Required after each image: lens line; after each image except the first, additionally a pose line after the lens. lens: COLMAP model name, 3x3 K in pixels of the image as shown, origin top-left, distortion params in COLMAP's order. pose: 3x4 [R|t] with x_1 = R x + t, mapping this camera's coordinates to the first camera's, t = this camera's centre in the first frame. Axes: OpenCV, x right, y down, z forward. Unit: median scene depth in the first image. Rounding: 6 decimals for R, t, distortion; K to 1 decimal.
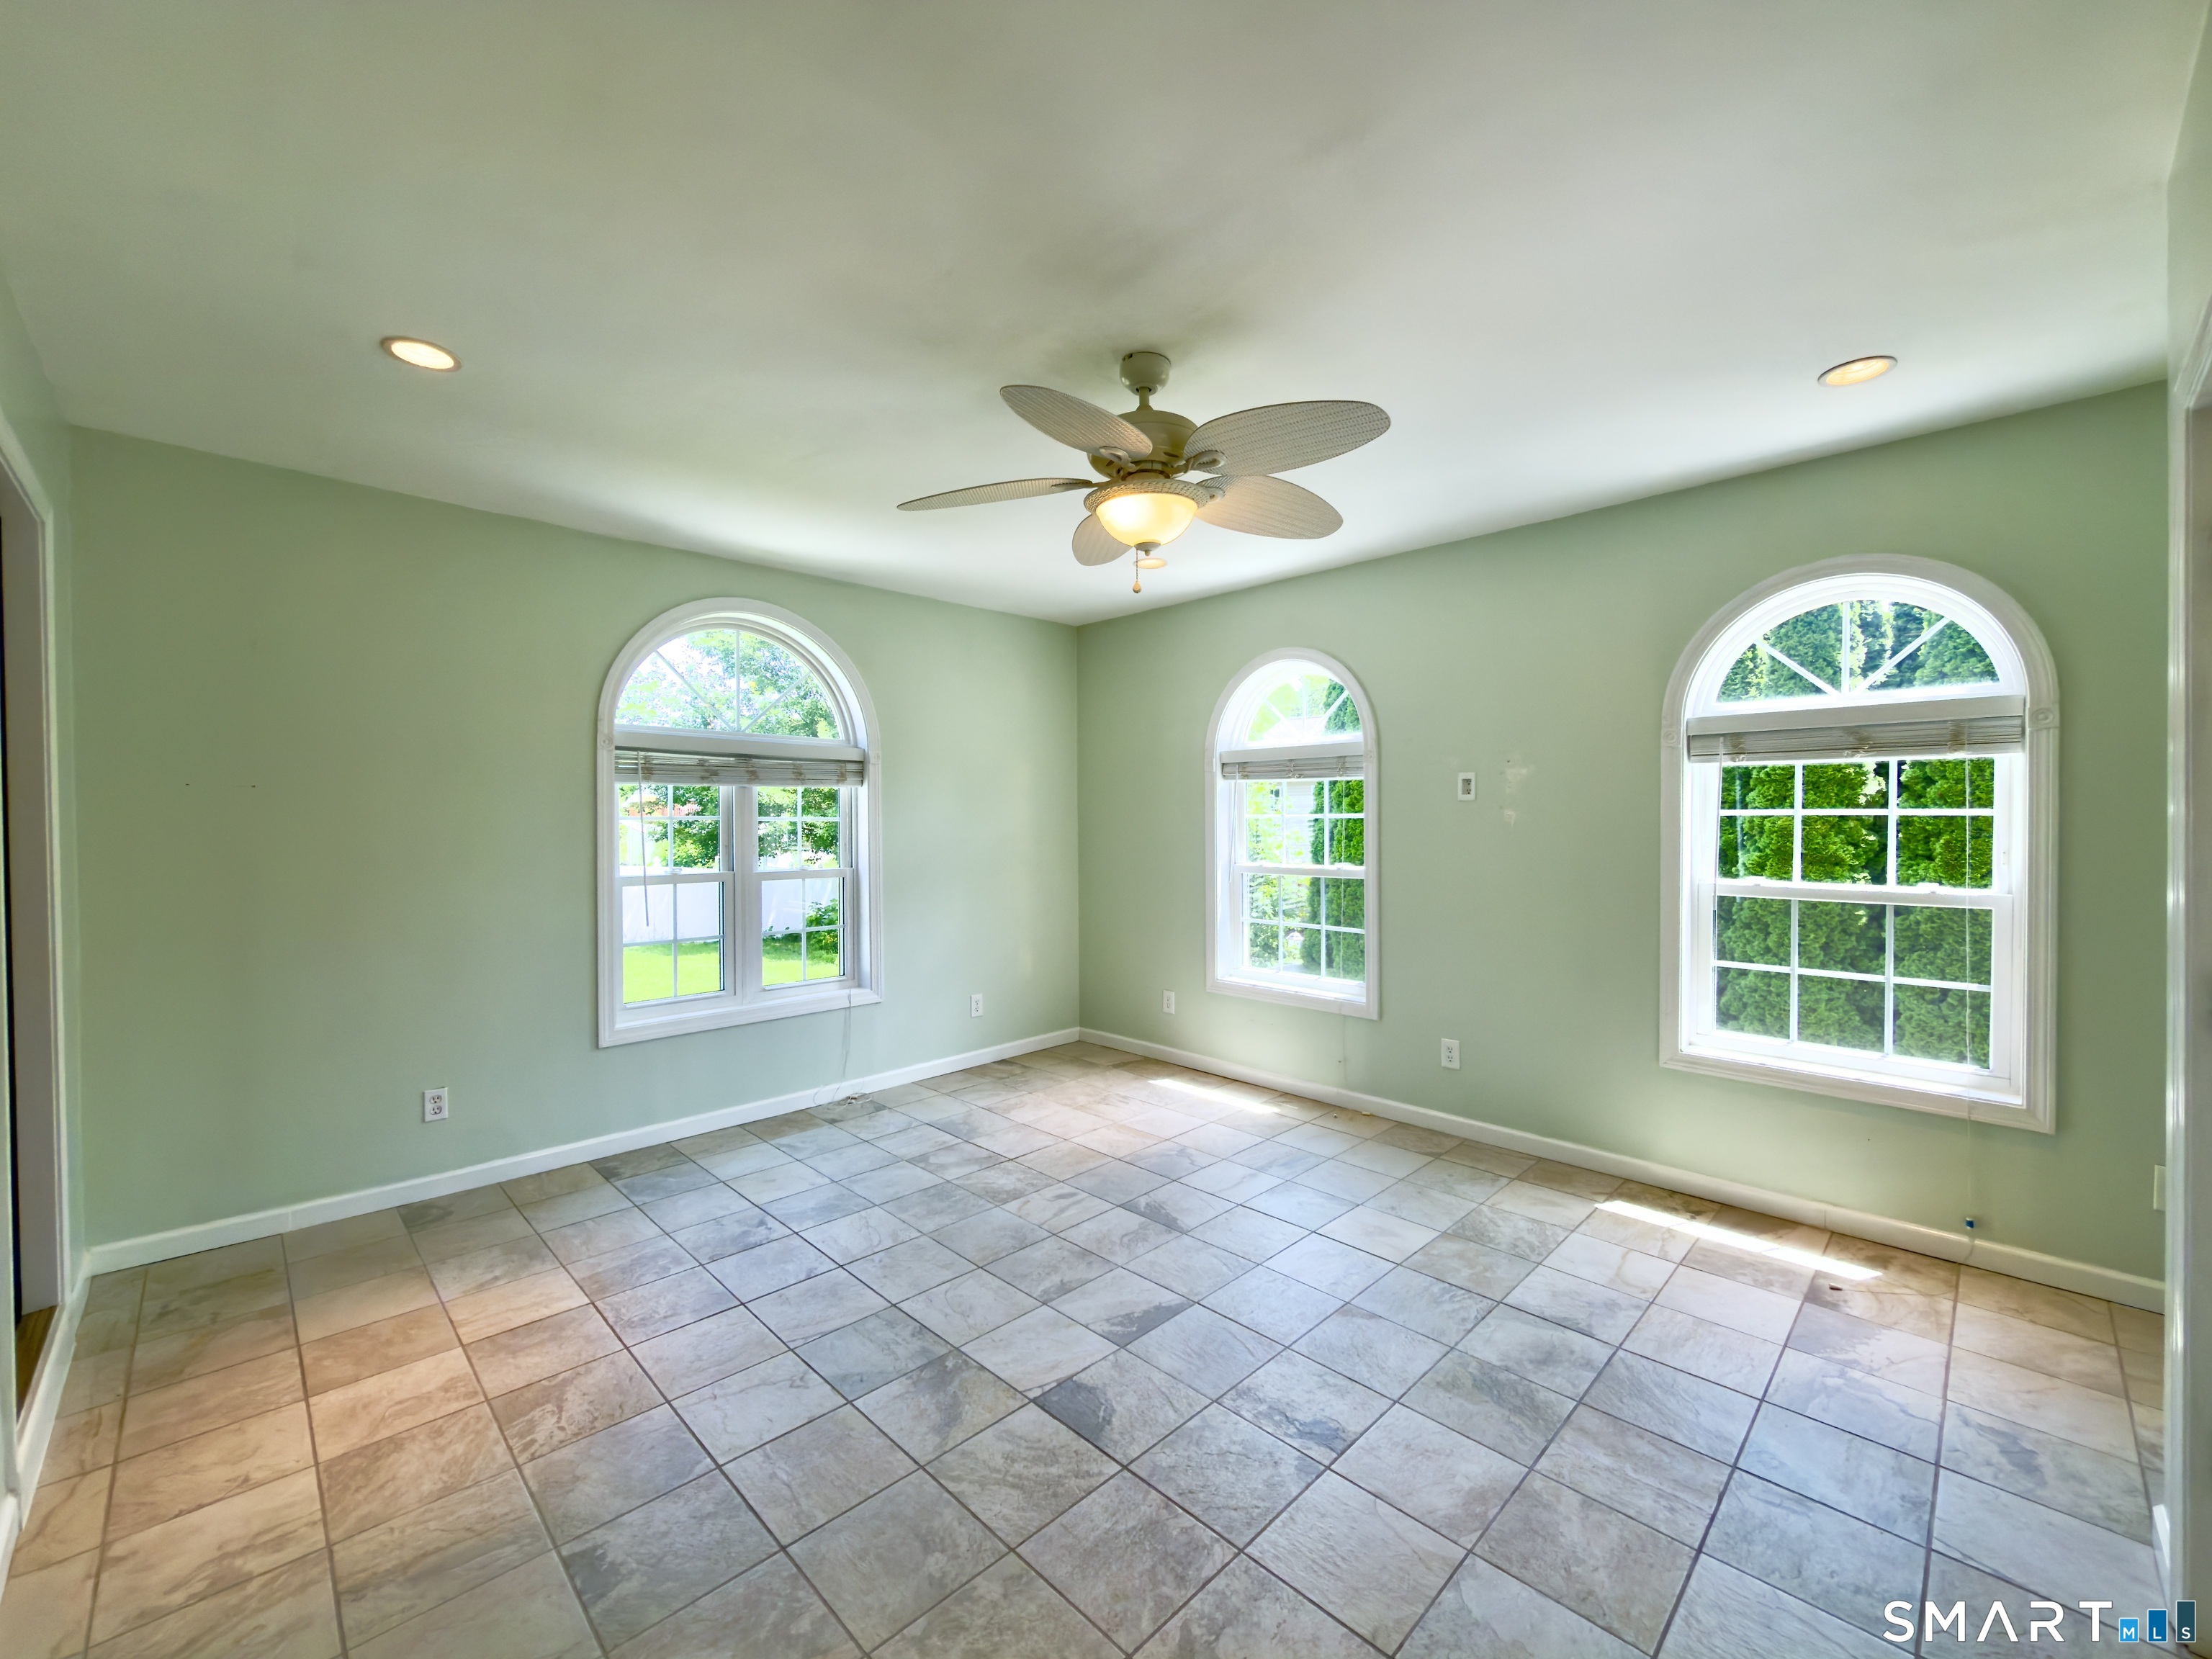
lens RADIAL K [[880.1, 0, 1106.0], [0, 880.1, 829.5], [0, 0, 1]] dist [-0.002424, -0.000368]
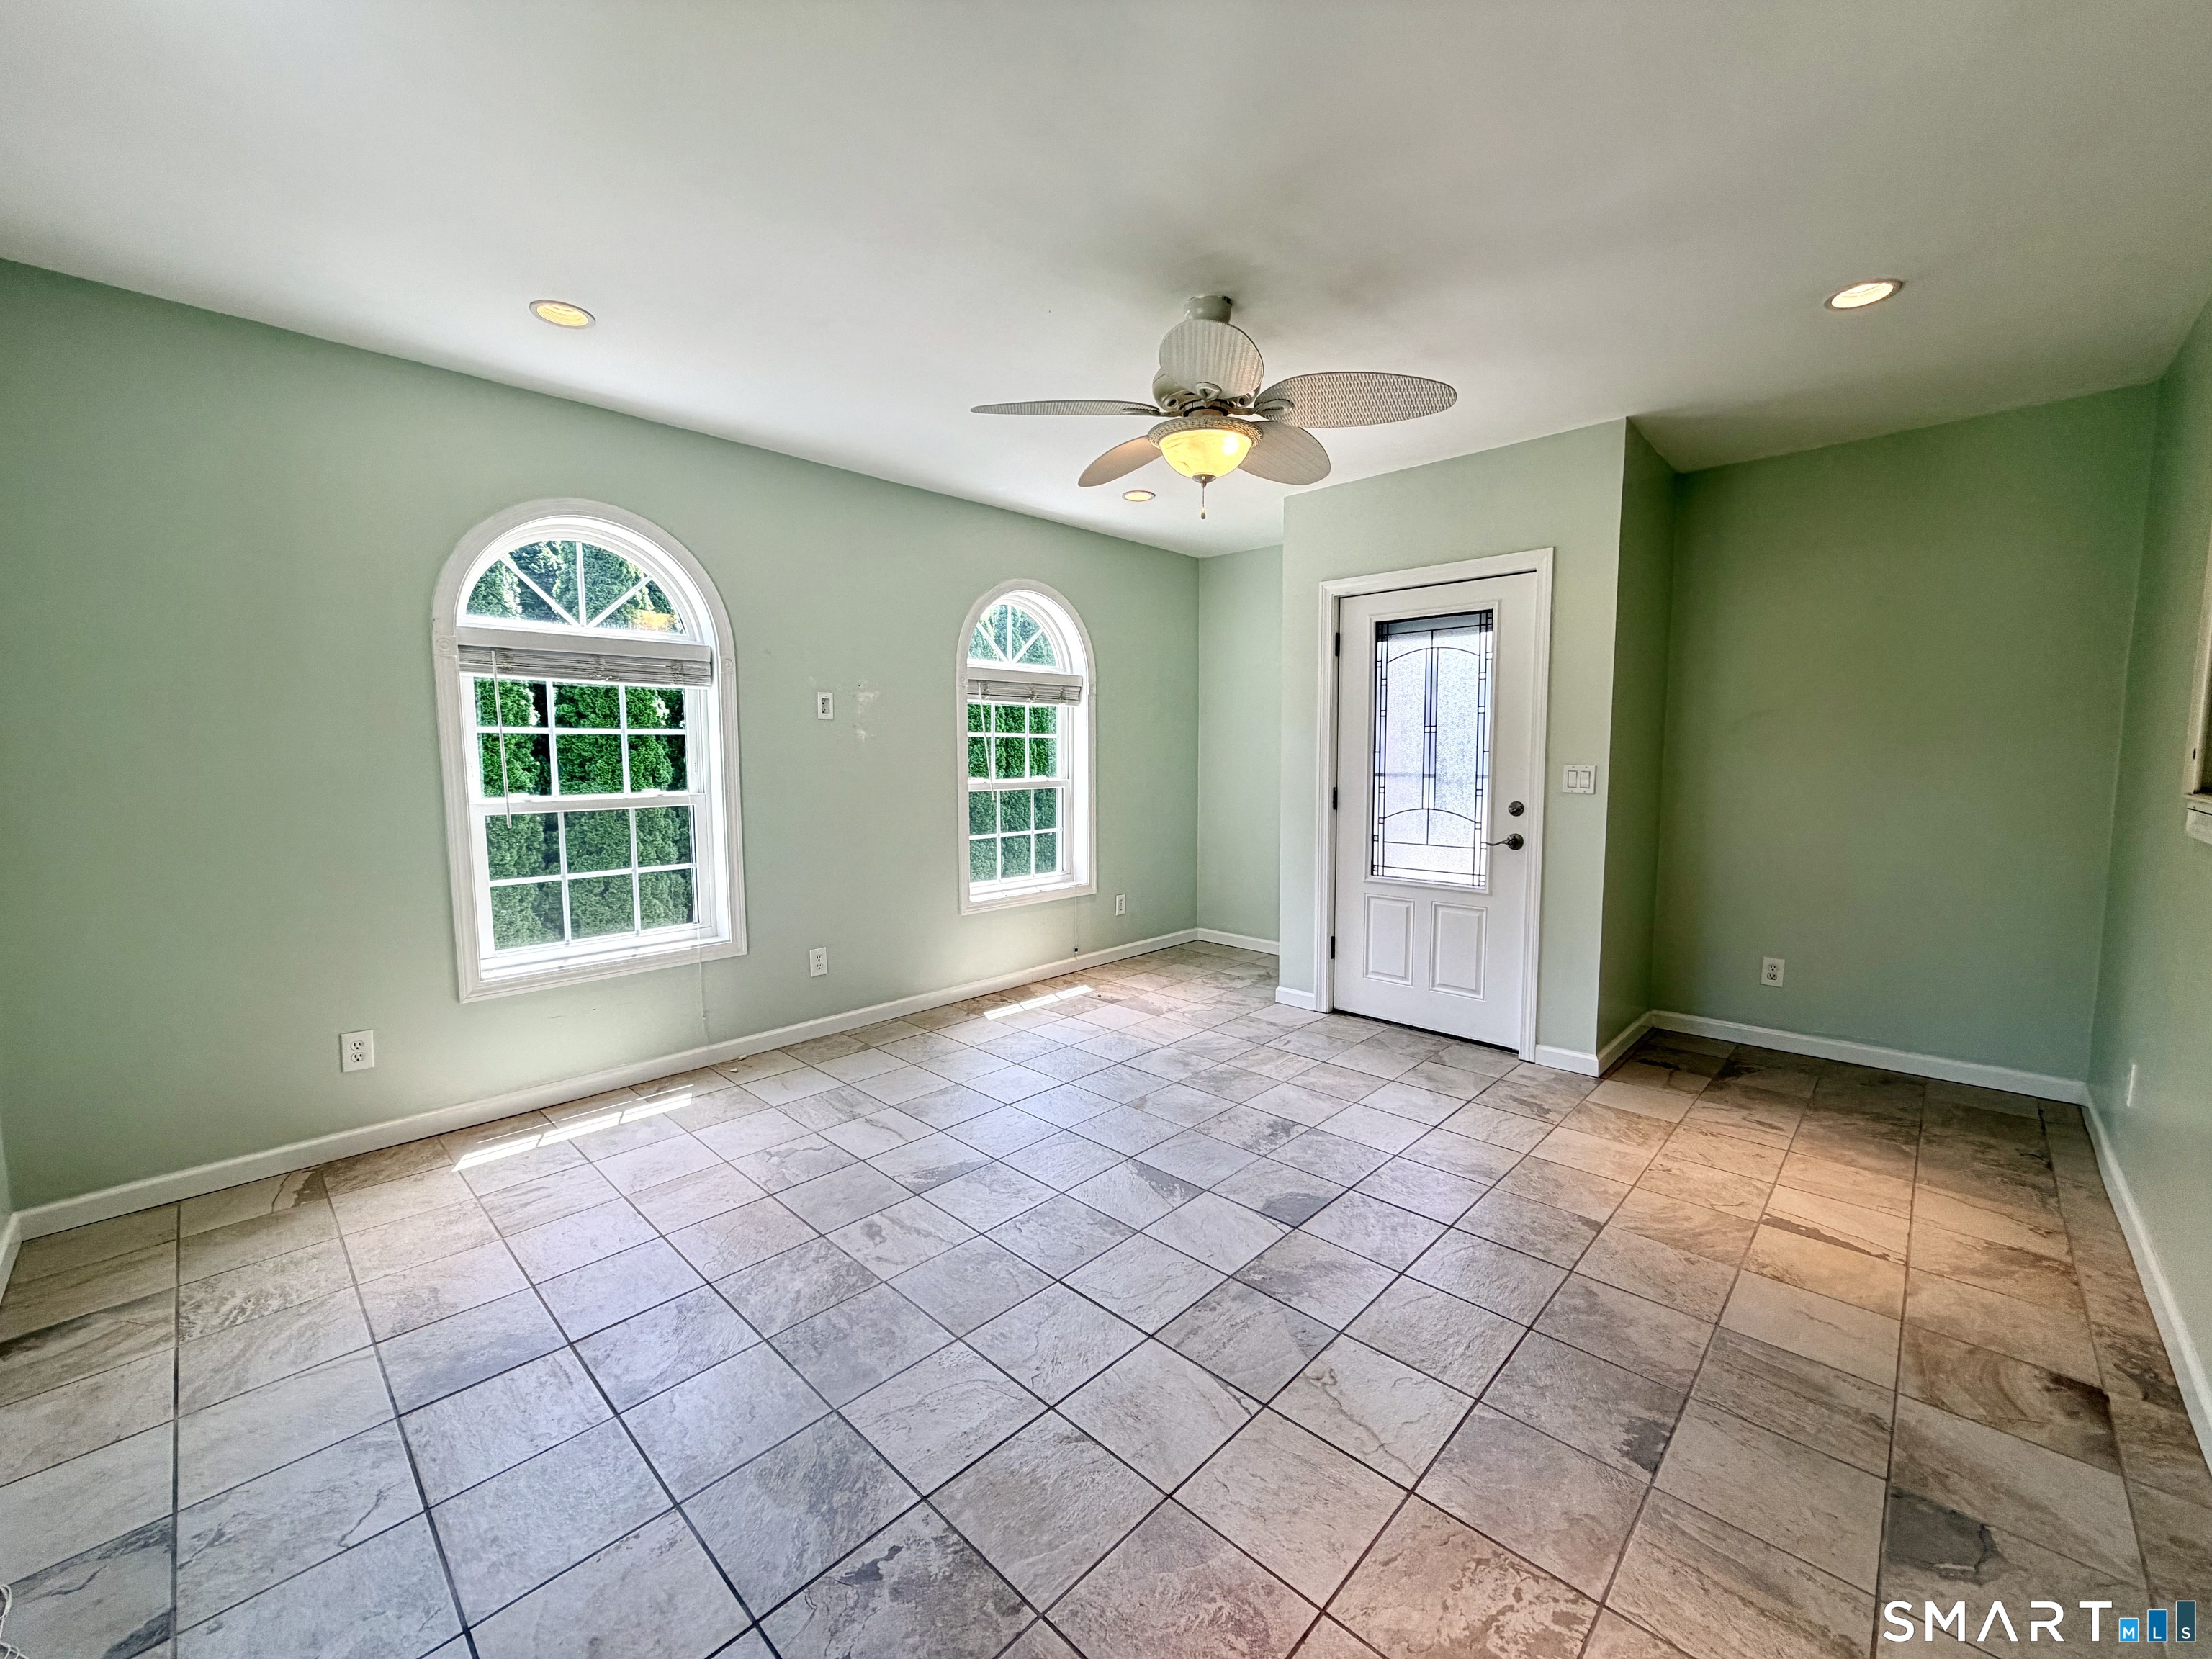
lens RADIAL K [[896.3, 0, 1106.0], [0, 896.3, 829.5], [0, 0, 1]] dist [0.012034, -0.000162]
pose [[-0.024441, -0.090981, 0.995553, -0.781608], [0.008006, 0.995800, 0.091200, 0.012298], [-0.999669, 0.010199, -0.023610, 0.824965]]
